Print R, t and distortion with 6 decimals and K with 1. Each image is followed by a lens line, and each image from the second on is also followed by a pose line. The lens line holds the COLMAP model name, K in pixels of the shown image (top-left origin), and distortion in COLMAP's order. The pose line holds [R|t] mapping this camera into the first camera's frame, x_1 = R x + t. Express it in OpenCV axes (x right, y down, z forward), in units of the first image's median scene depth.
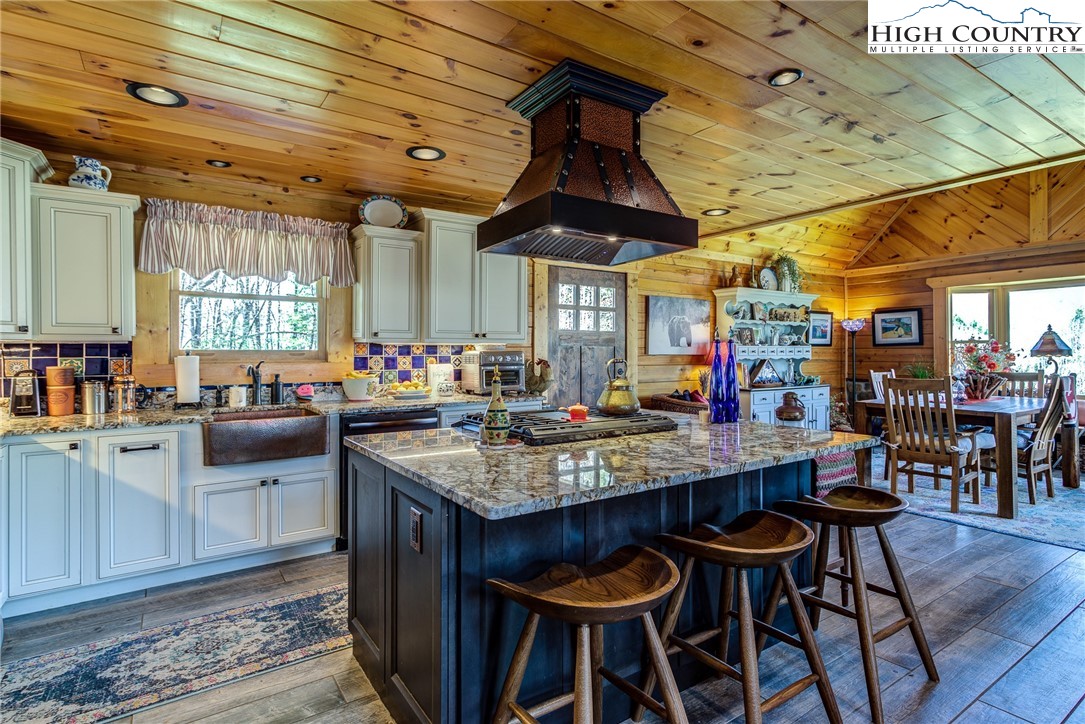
lens RADIAL K [[523.4, 0, 542.0], [0, 523.4, 356.0], [0, 0, 1]] dist [-0.010876, 0.005629]
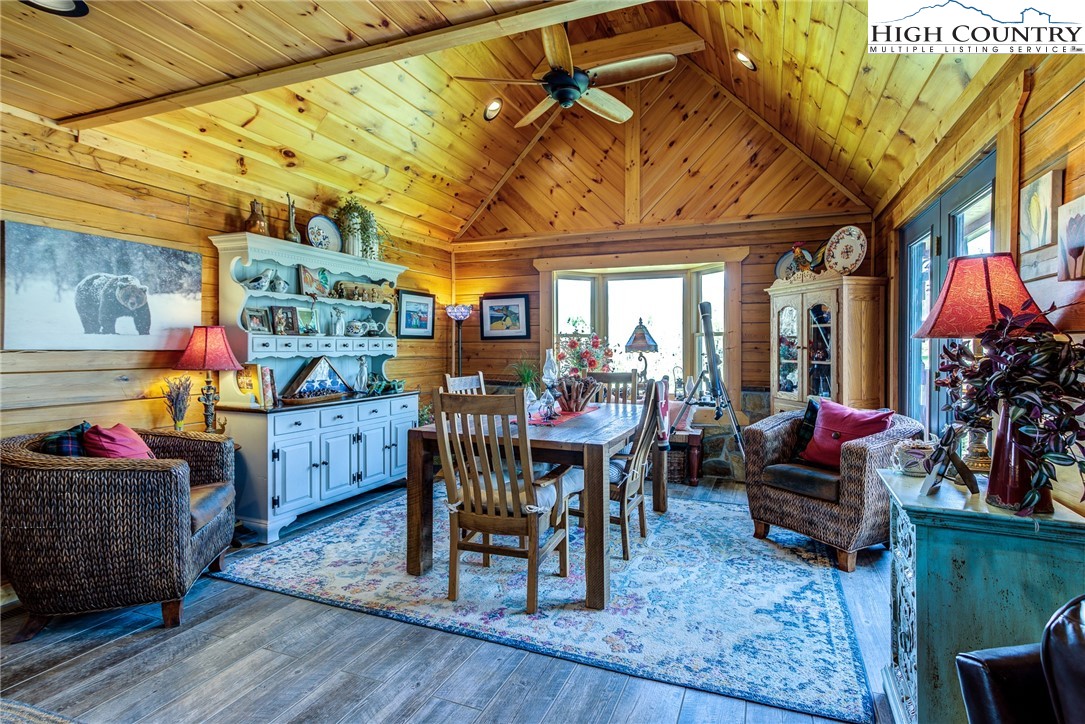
lens RADIAL K [[523.4, 0, 543.5], [0, 523.4, 357.0], [0, 0, 1]] dist [-0.010876, 0.005629]
pose [[0.825586, -0.005928, 0.564245, 0.288737], [-0.002579, 0.999895, 0.014279, -0.003769], [-0.564270, -0.013244, 0.825484, 0.308505]]
